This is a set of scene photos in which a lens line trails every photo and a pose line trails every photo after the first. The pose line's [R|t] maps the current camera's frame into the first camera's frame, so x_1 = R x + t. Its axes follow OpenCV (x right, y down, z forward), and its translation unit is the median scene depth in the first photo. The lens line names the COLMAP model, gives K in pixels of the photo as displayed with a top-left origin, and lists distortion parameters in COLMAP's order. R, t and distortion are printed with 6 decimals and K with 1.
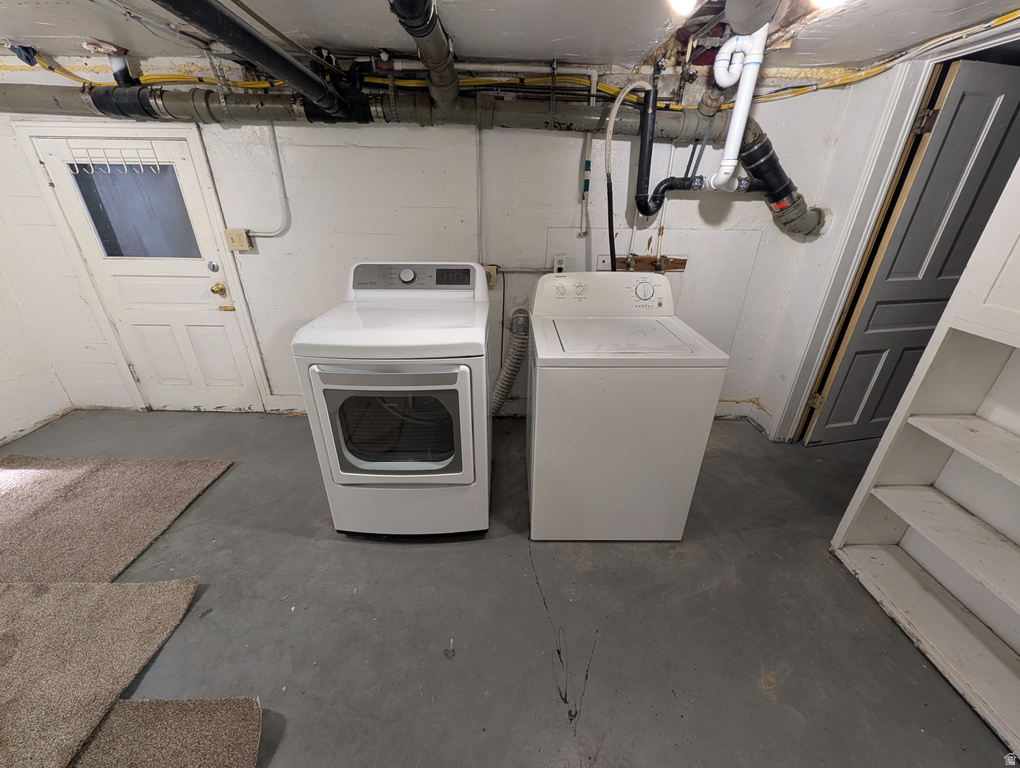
lens RADIAL K [[395.0, 0, 508.1], [0, 395.0, 386.0], [0, 0, 1]] dist [-0.001719, -0.000064]
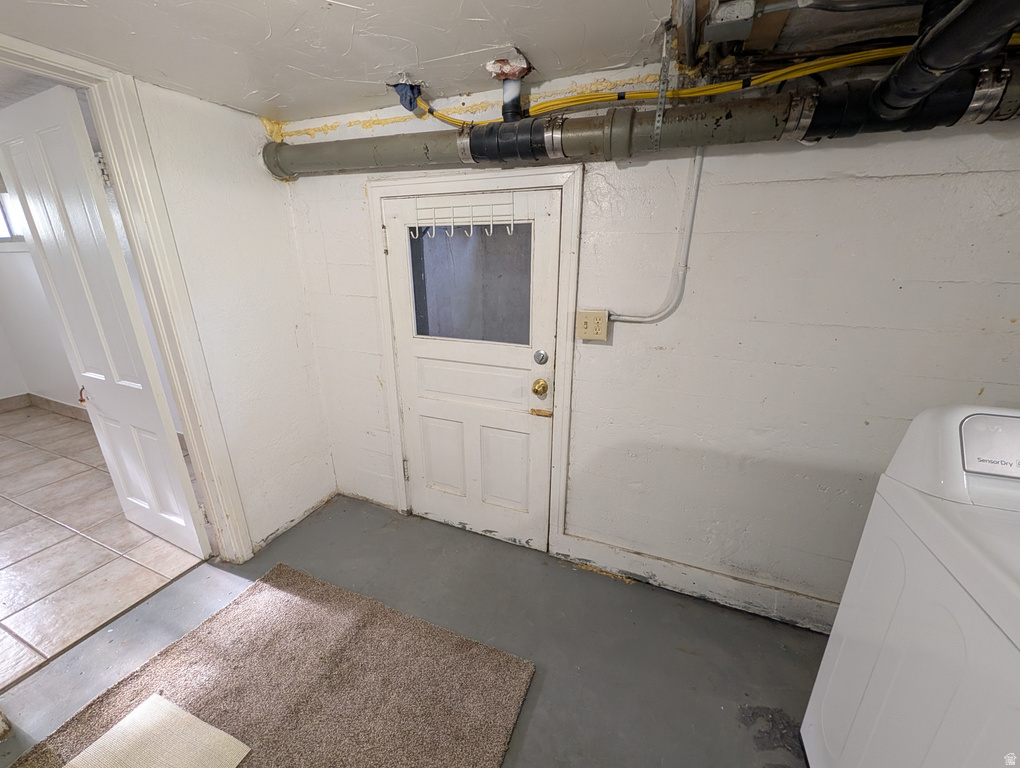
lens RADIAL K [[395.0, 0, 505.3], [0, 395.0, 384.4], [0, 0, 1]] dist [-0.001719, -0.000064]
pose [[0.927565, 0.103602, -0.359013, -0.605849], [-0.151426, 0.982585, -0.107685, -0.186121], [0.341605, 0.154248, 0.927100, 0.360261]]
